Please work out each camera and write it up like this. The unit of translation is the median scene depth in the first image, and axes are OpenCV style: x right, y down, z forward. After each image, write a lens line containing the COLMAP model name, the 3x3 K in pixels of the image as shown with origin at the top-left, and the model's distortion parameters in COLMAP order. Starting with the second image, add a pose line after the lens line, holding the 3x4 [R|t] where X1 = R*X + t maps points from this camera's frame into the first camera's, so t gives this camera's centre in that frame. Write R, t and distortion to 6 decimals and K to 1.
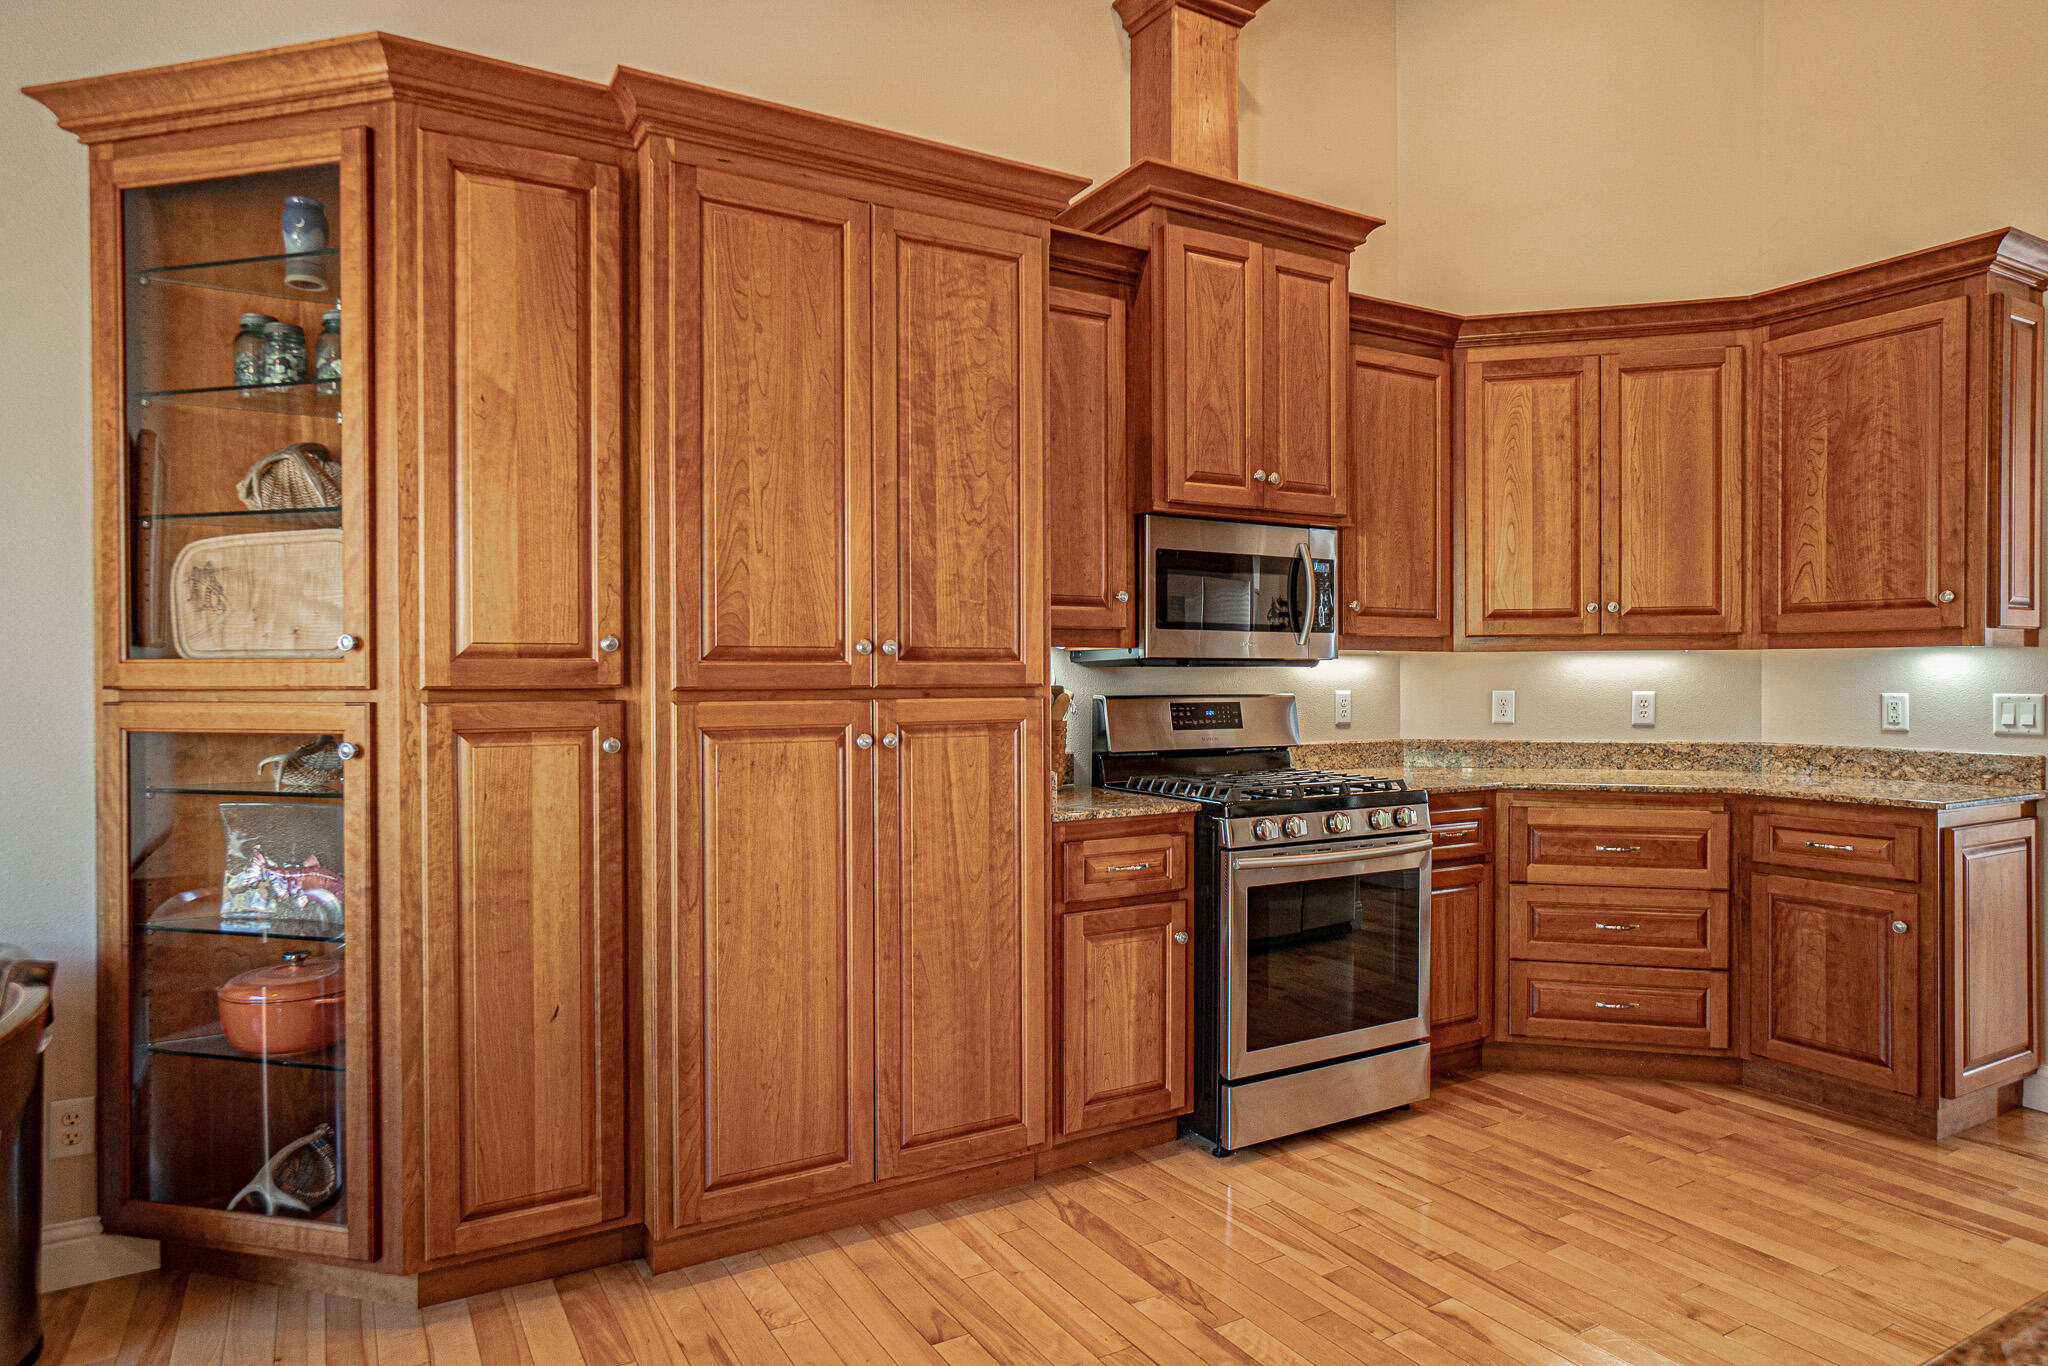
lens RADIAL K [[1236.4, 0, 1047.9], [0, 1236.4, 675.7], [0, 0, 1]] dist [-0.015952, 0.018094]
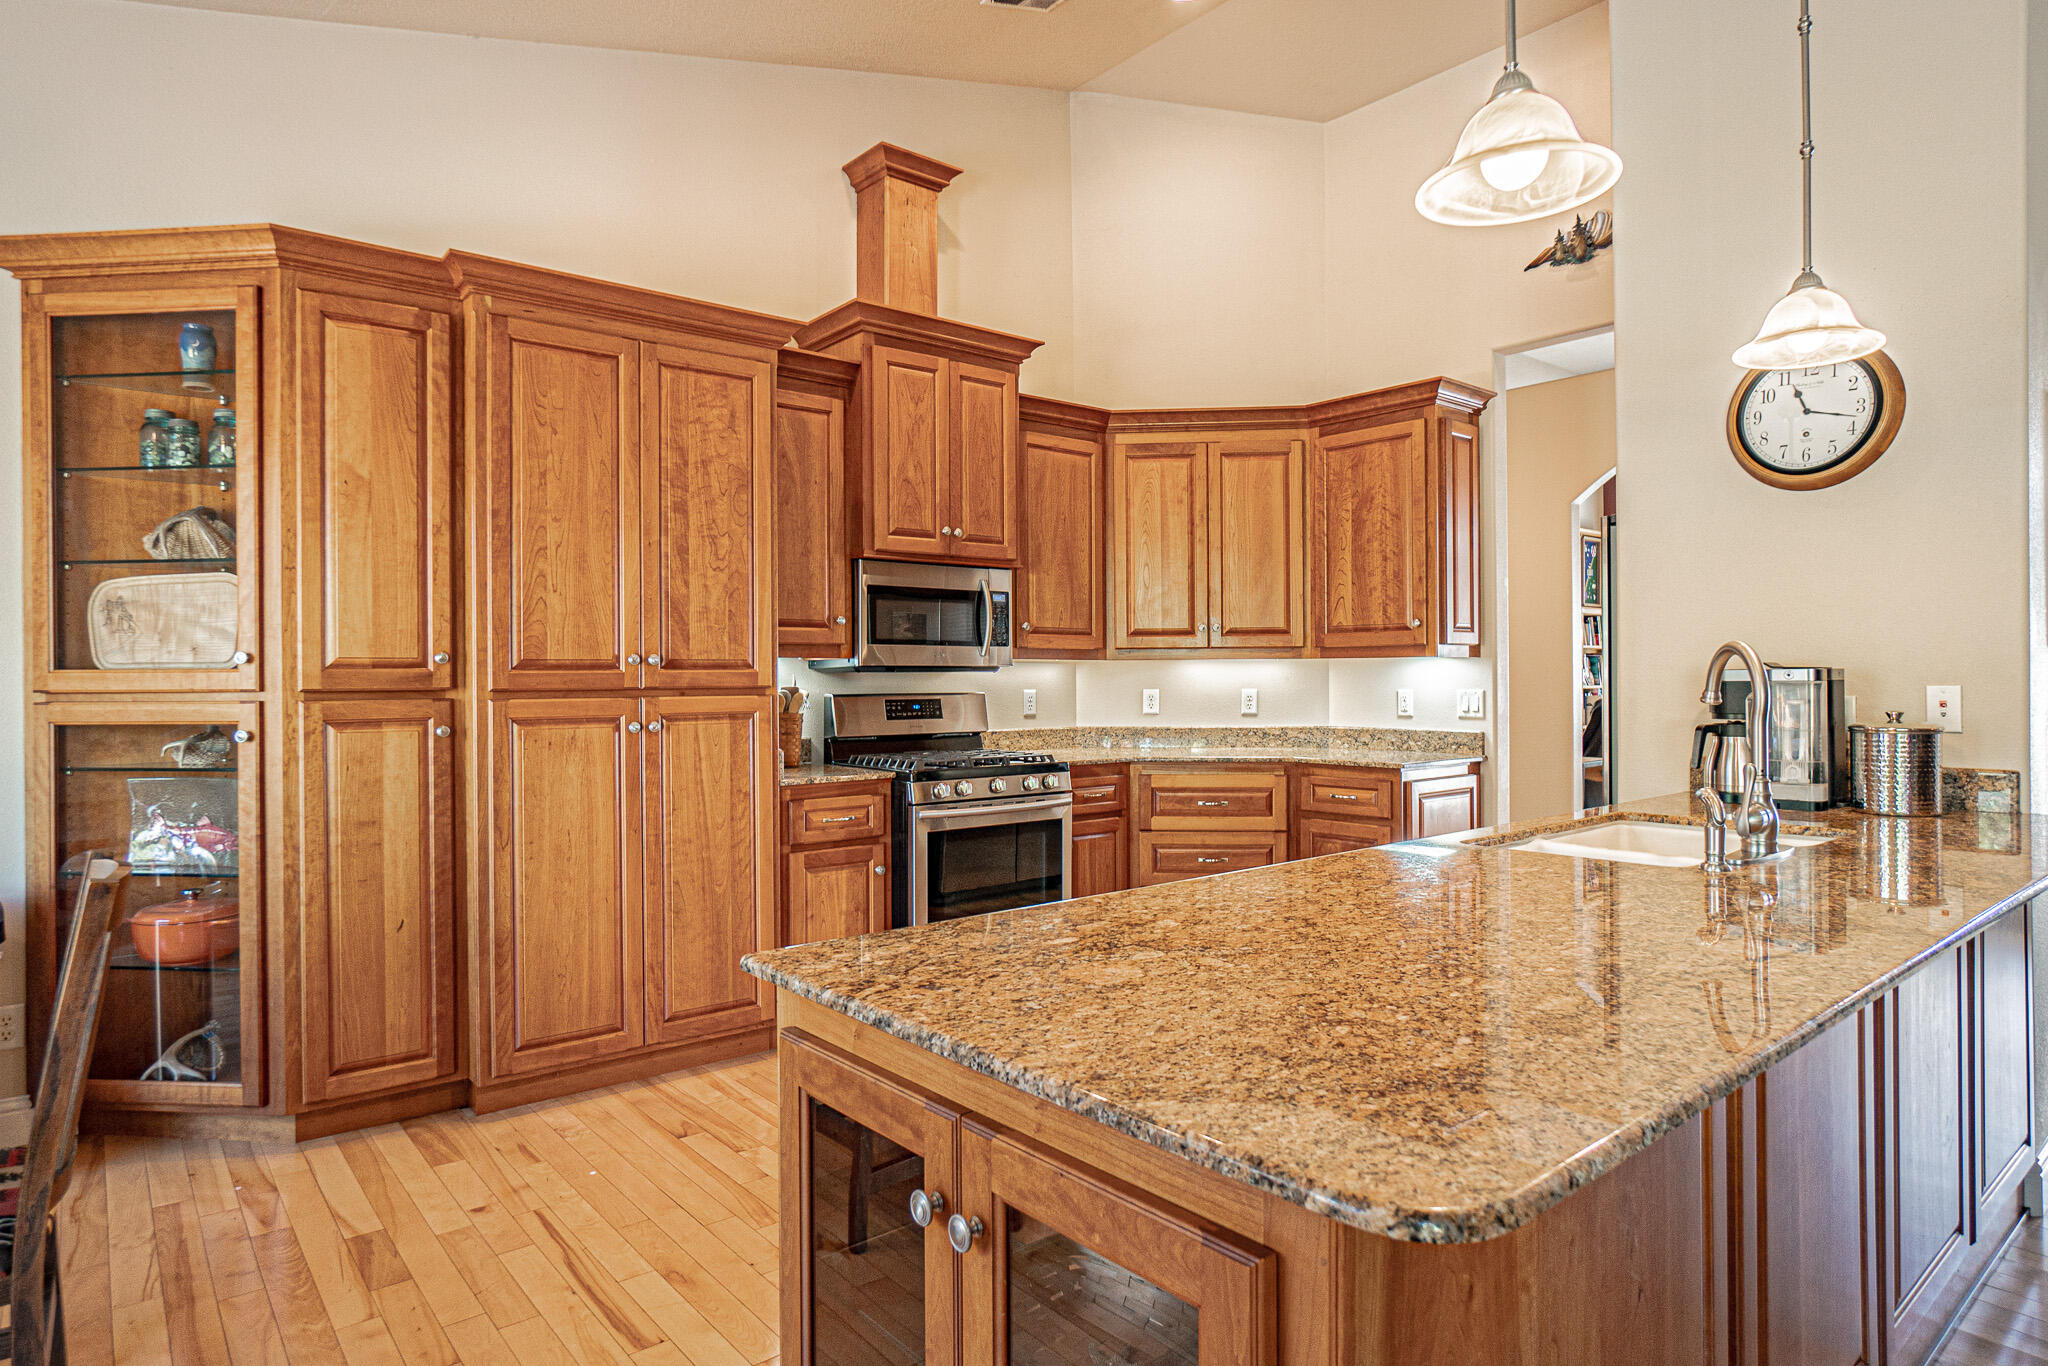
lens RADIAL K [[1160.6, 0, 1039.5], [0, 1160.6, 673.1], [0, 0, 1]] dist [-0.031965, 0.022442]
pose [[0.988339, -0.002454, 0.152247, 0.103094], [0.002983, 0.999990, -0.003243, -0.002451], [-0.152237, 0.003659, 0.988337, -0.352923]]
